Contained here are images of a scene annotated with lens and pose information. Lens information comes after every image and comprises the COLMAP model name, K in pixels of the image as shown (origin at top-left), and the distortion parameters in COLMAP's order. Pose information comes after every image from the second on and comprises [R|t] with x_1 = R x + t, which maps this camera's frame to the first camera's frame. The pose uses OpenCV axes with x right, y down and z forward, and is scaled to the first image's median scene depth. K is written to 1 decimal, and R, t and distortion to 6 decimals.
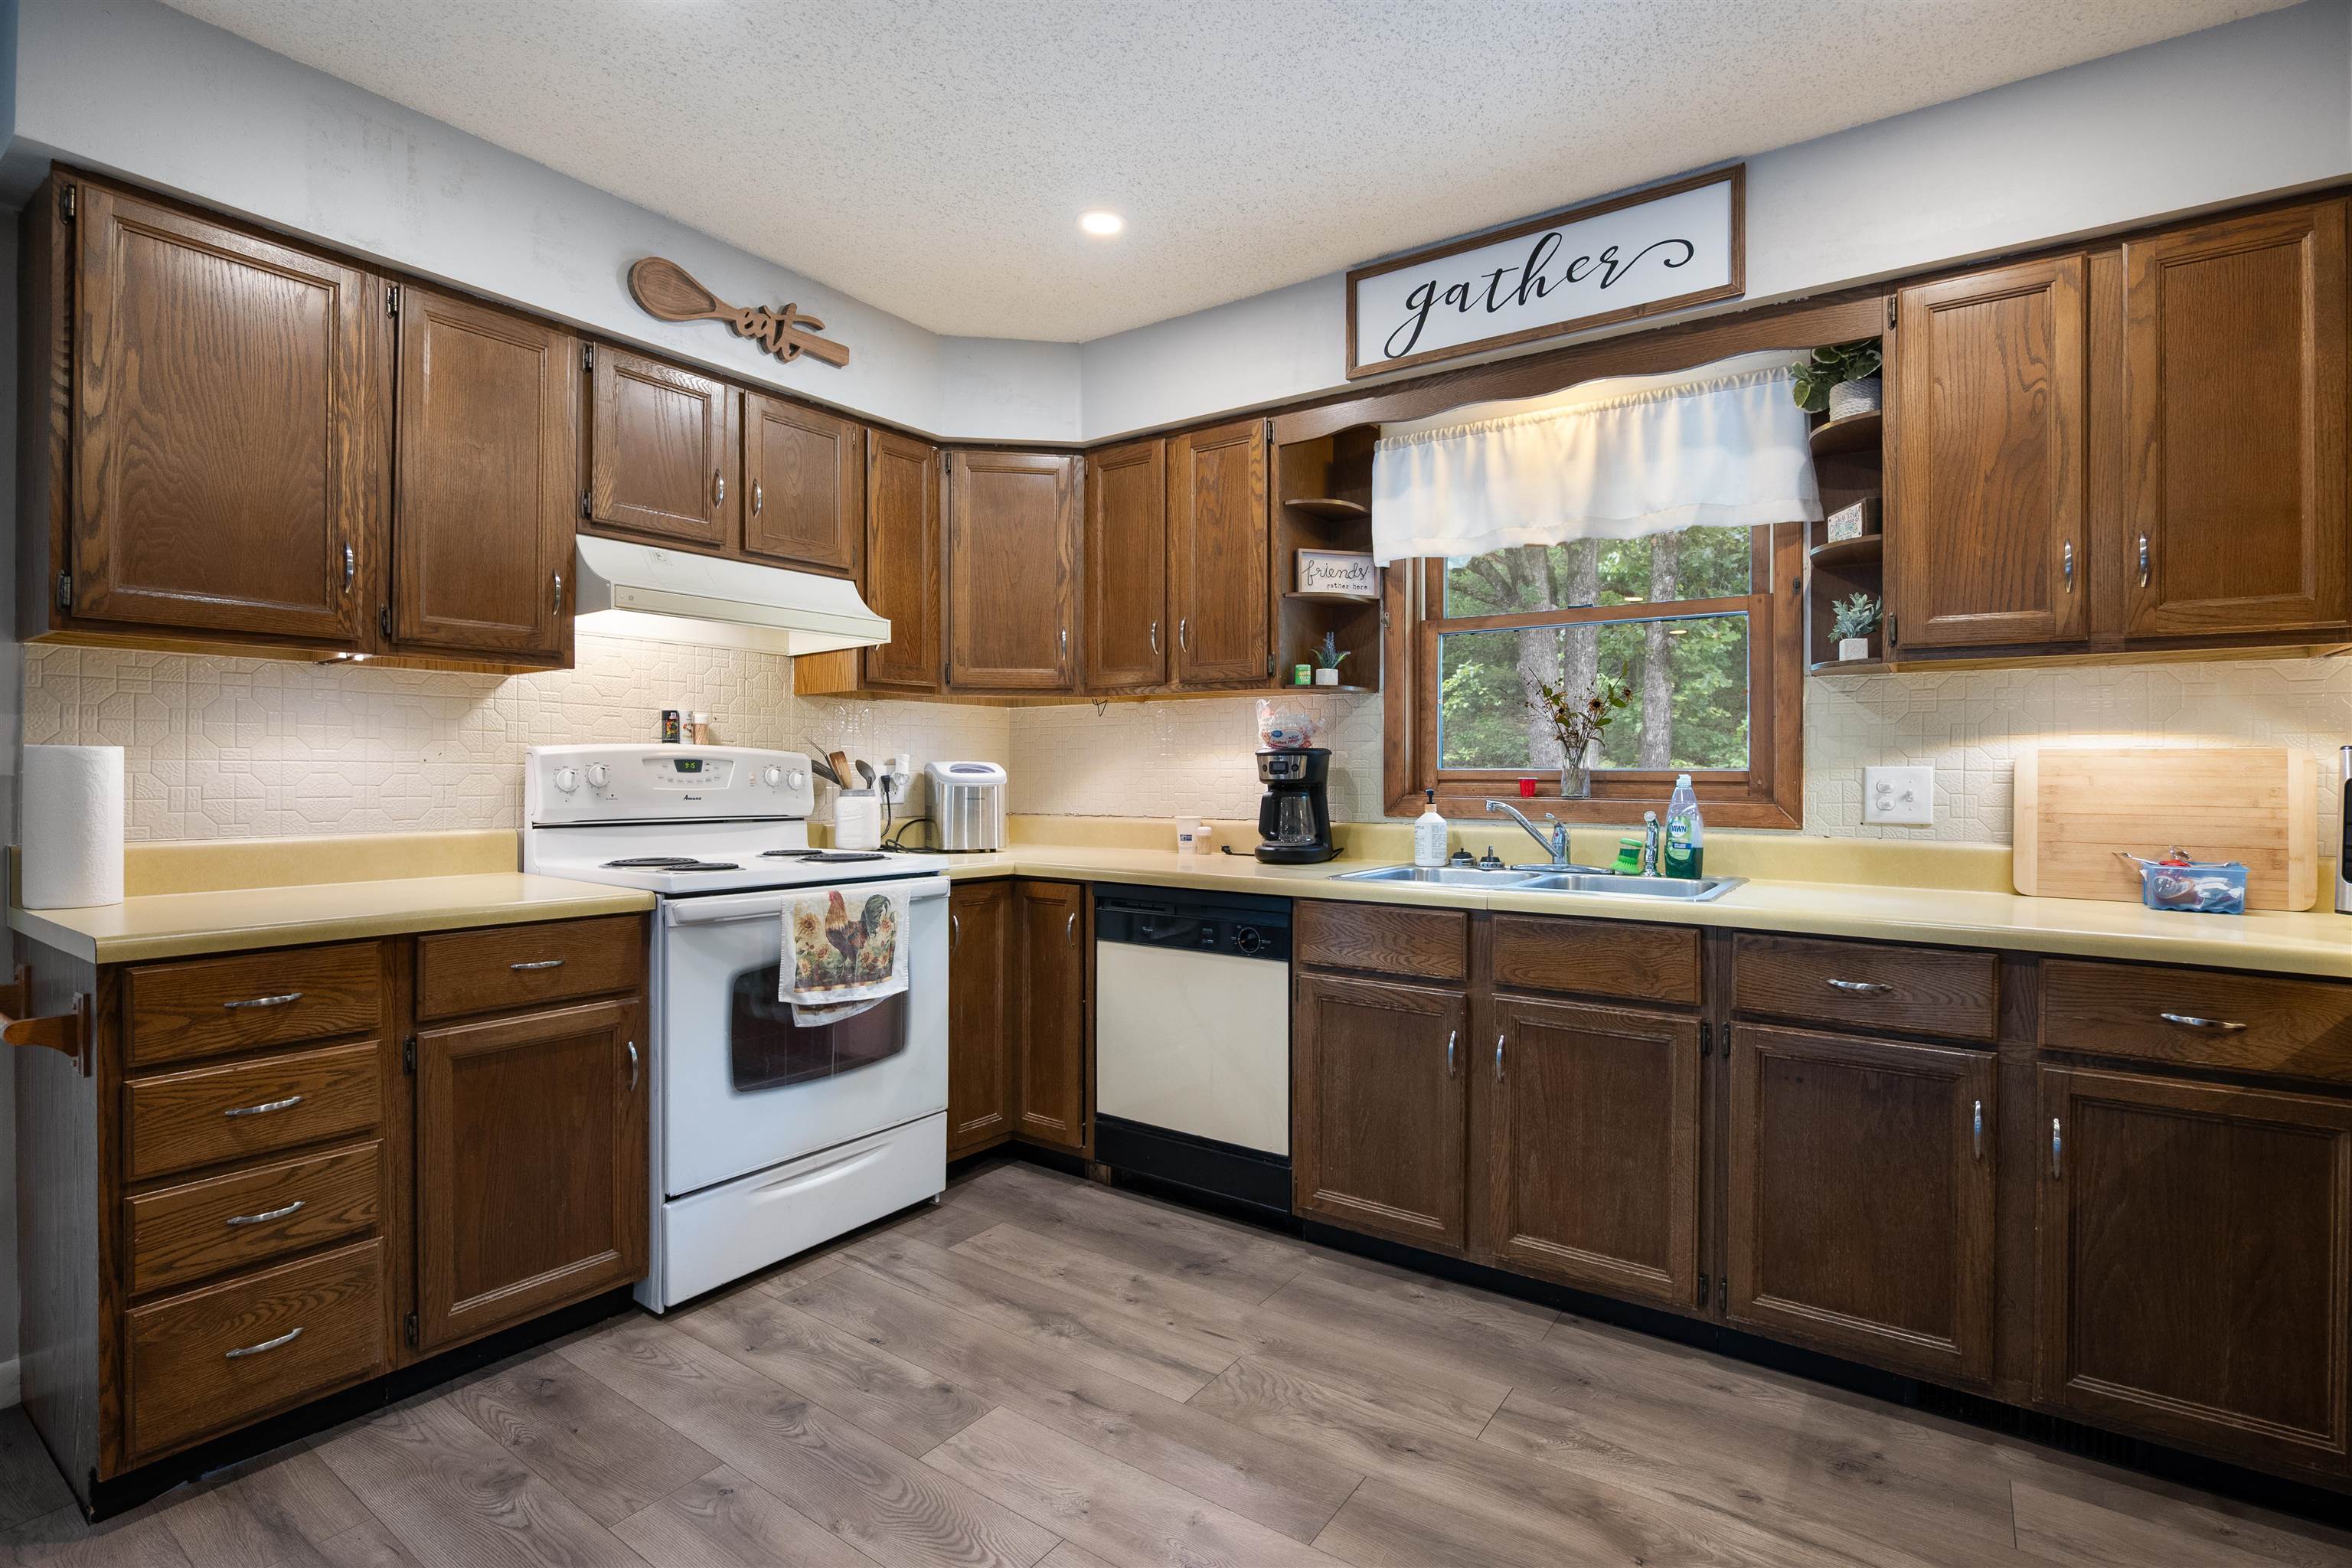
lens RADIAL K [[1100.5, 0, 1186.8], [0, 1100.5, 770.4], [0, 0, 1]] dist [-0.024229, 0.004806]
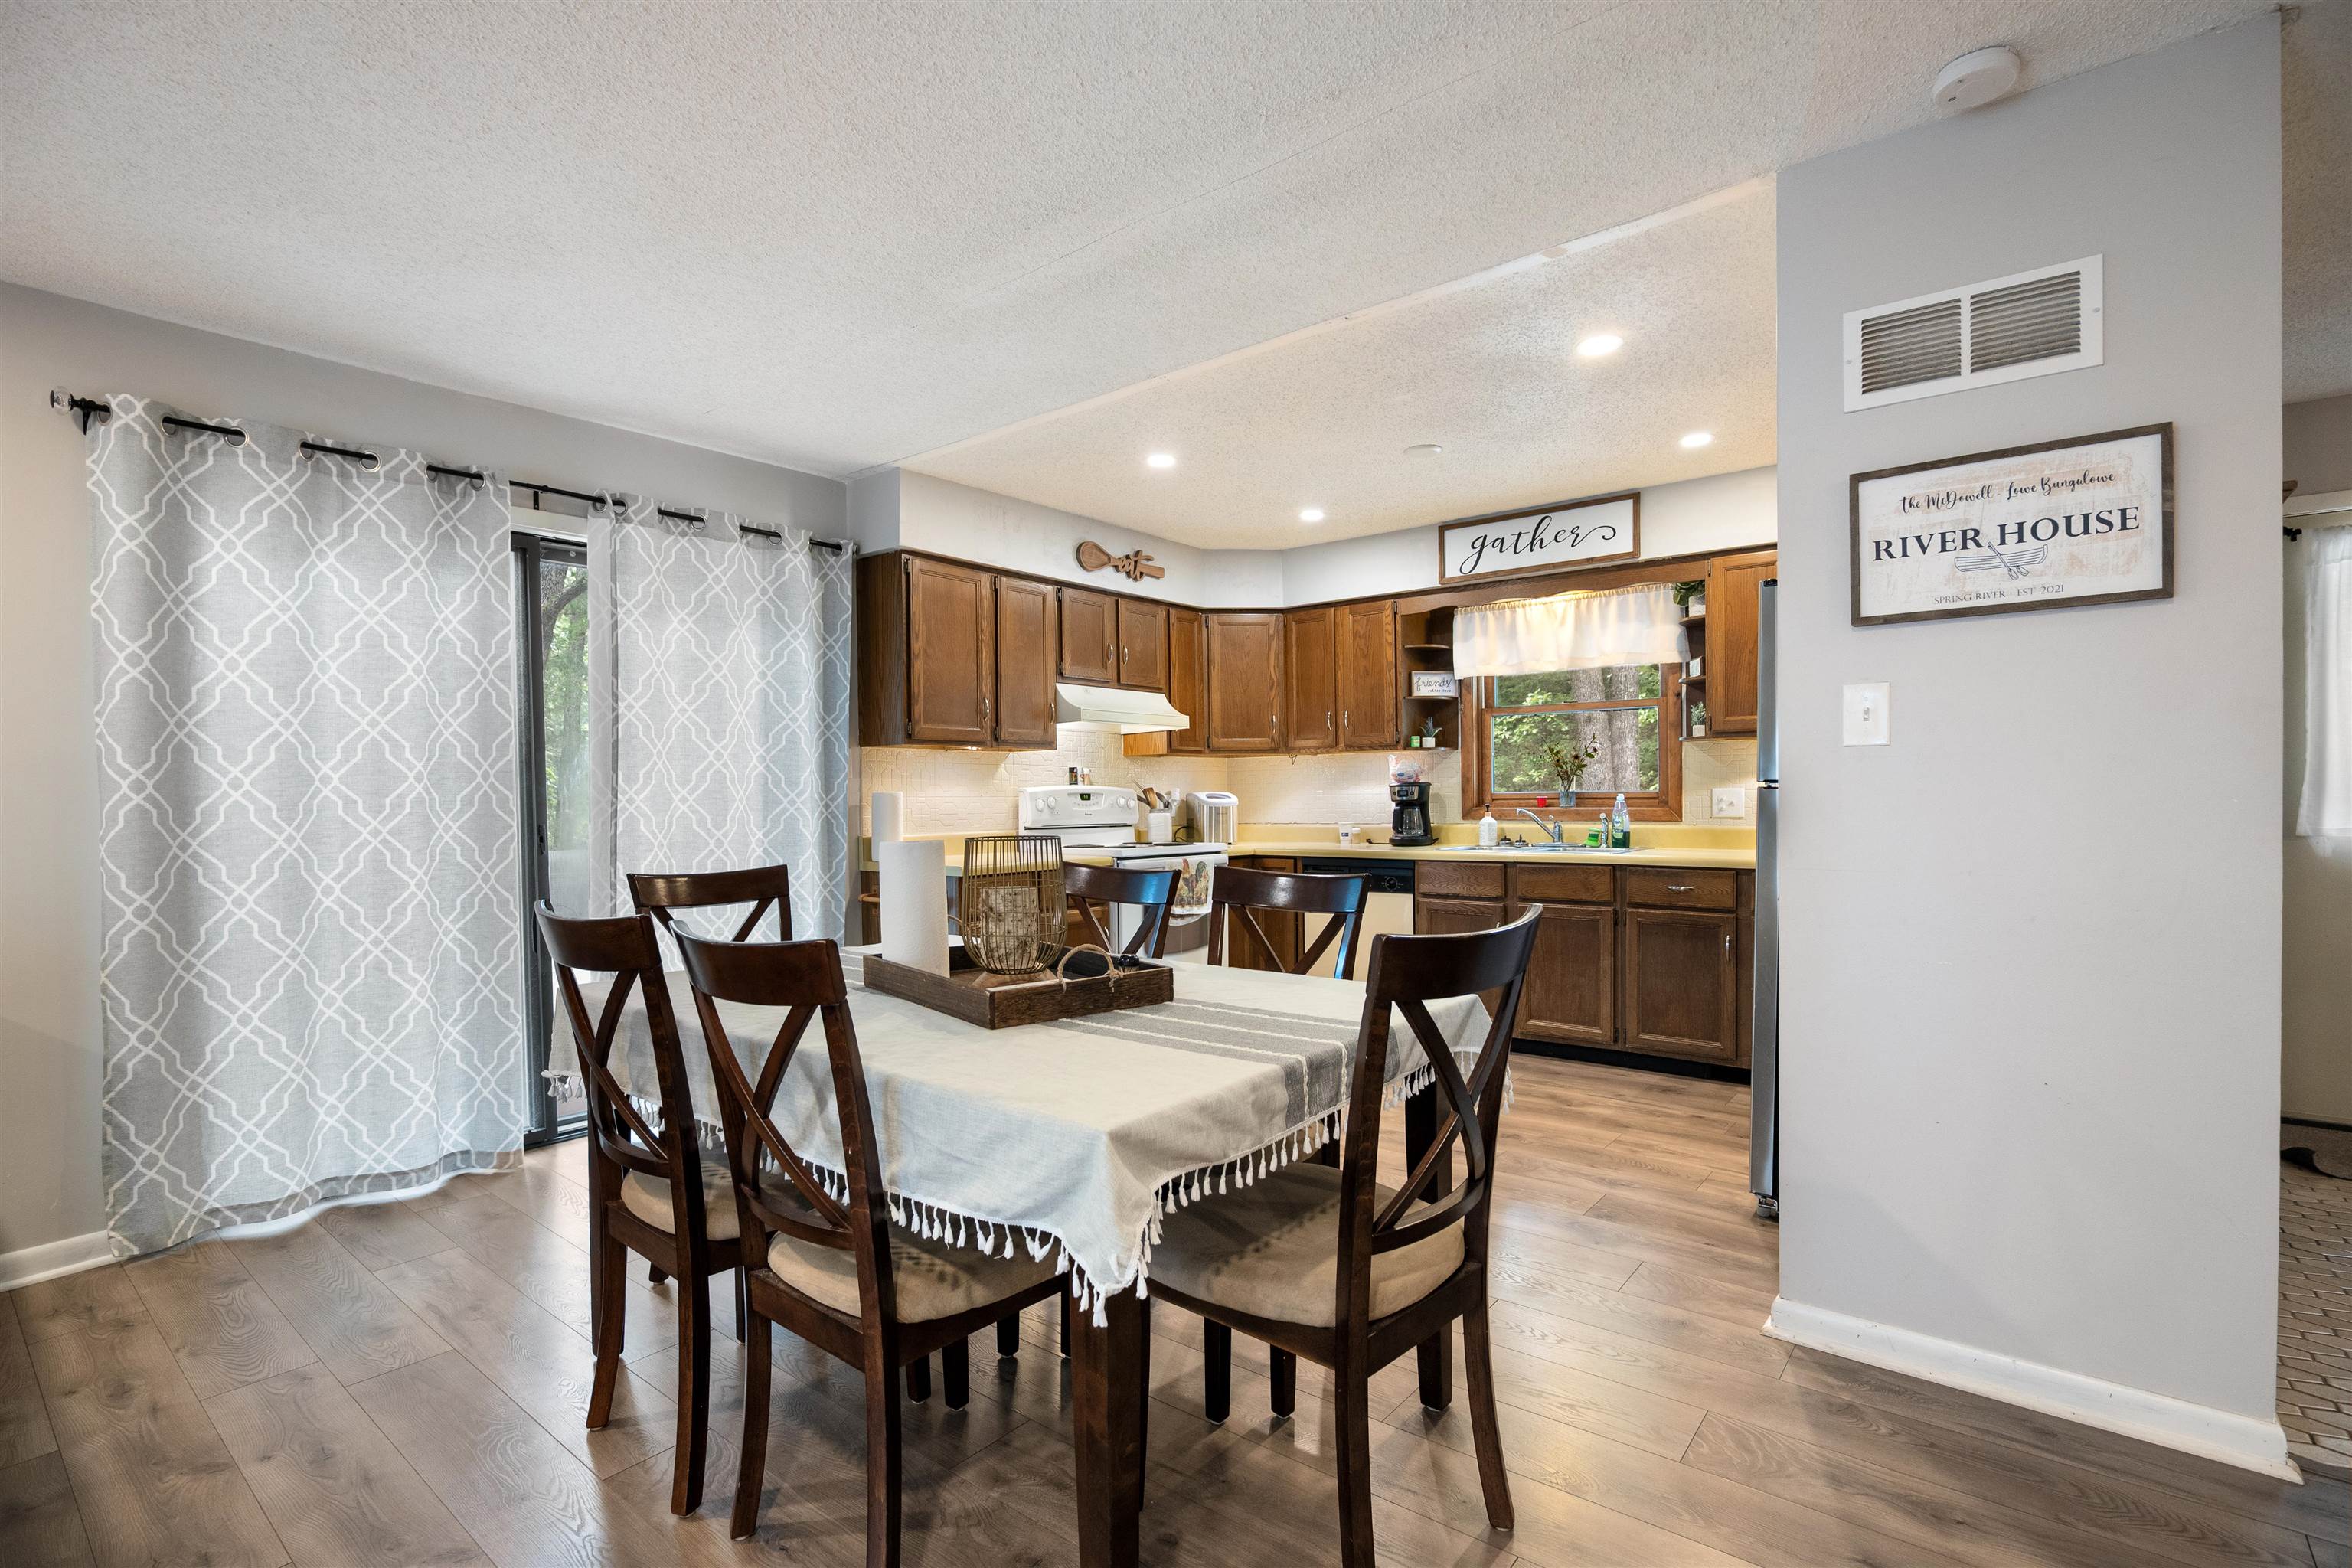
lens RADIAL K [[1100.5, 0, 1180.1], [0, 1100.5, 811.3], [0, 0, 1]] dist [-0.024229, 0.004806]
pose [[0.997329, -0.013274, -0.071823, -0.178728], [0.014371, 0.999787, 0.014787, -0.005474], [0.071612, -0.015780, 0.997308, -0.976255]]
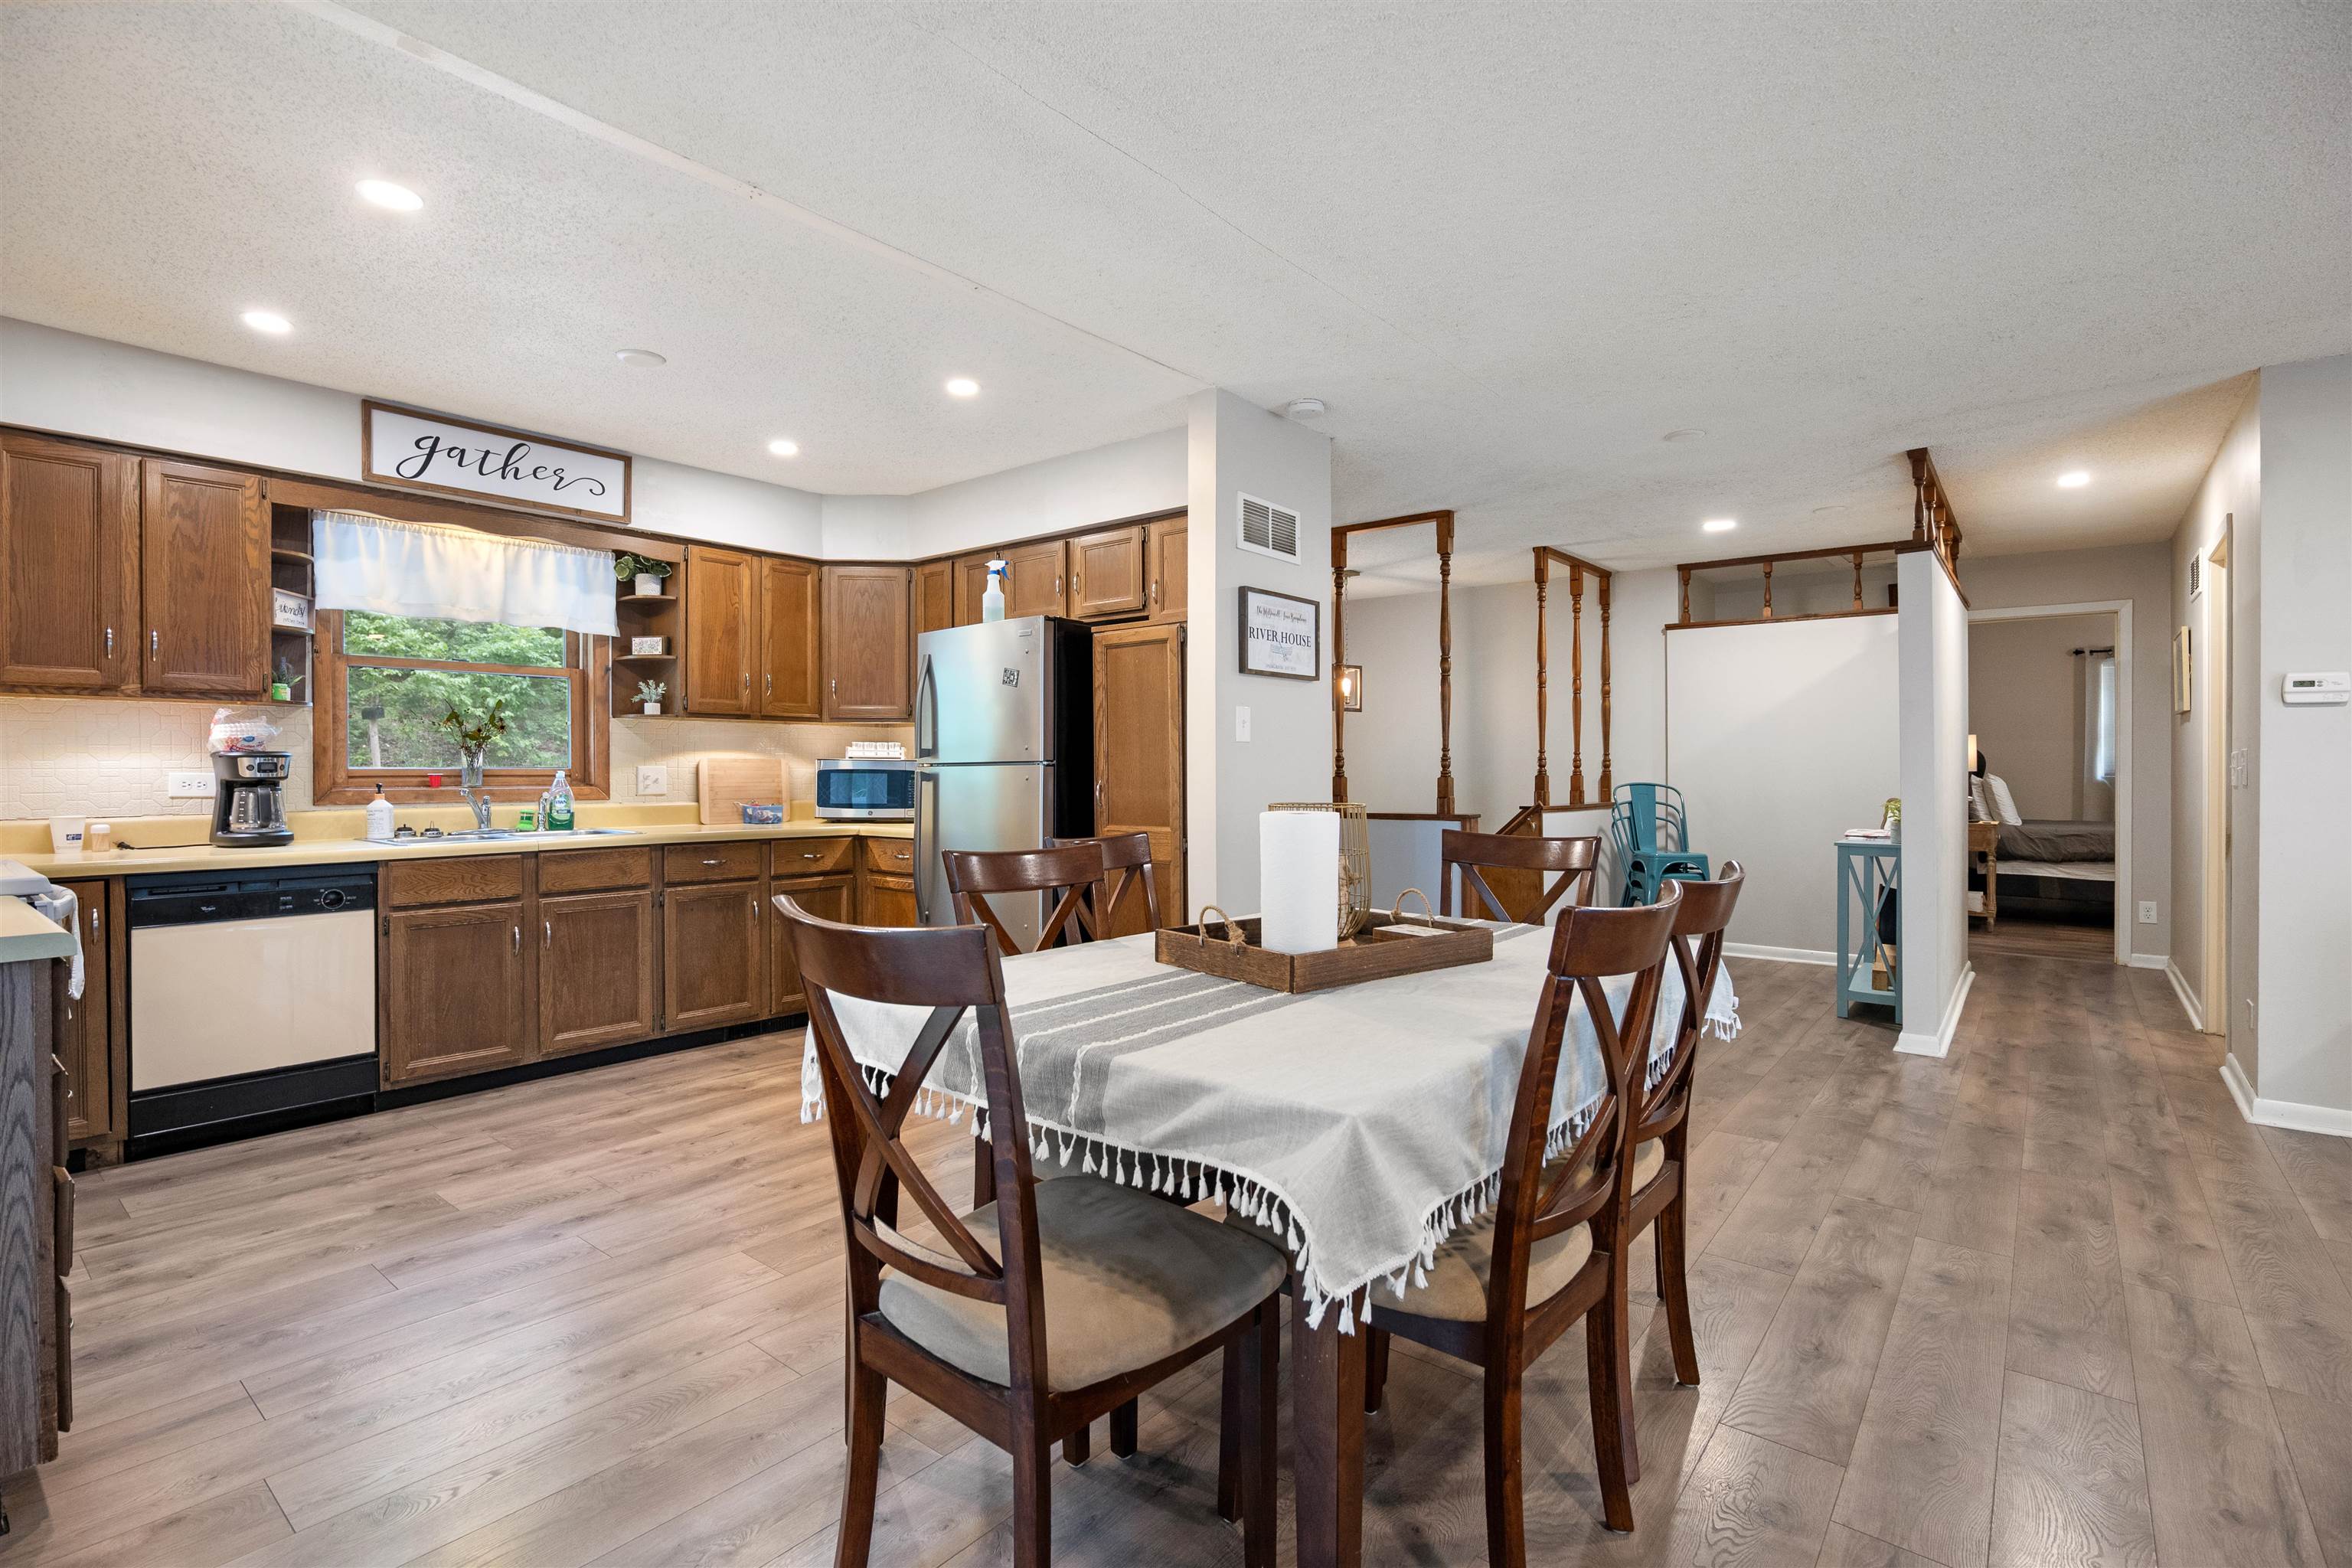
lens RADIAL K [[1100.5, 0, 1172.6], [0, 1100.5, 776.7], [0, 0, 1]] dist [-0.024229, 0.004806]
pose [[0.070340, -0.010949, 0.997463, -1.217343], [0.000522, 0.999940, 0.010939, -0.005667], [-0.997523, -0.000249, 0.070342, -0.092914]]
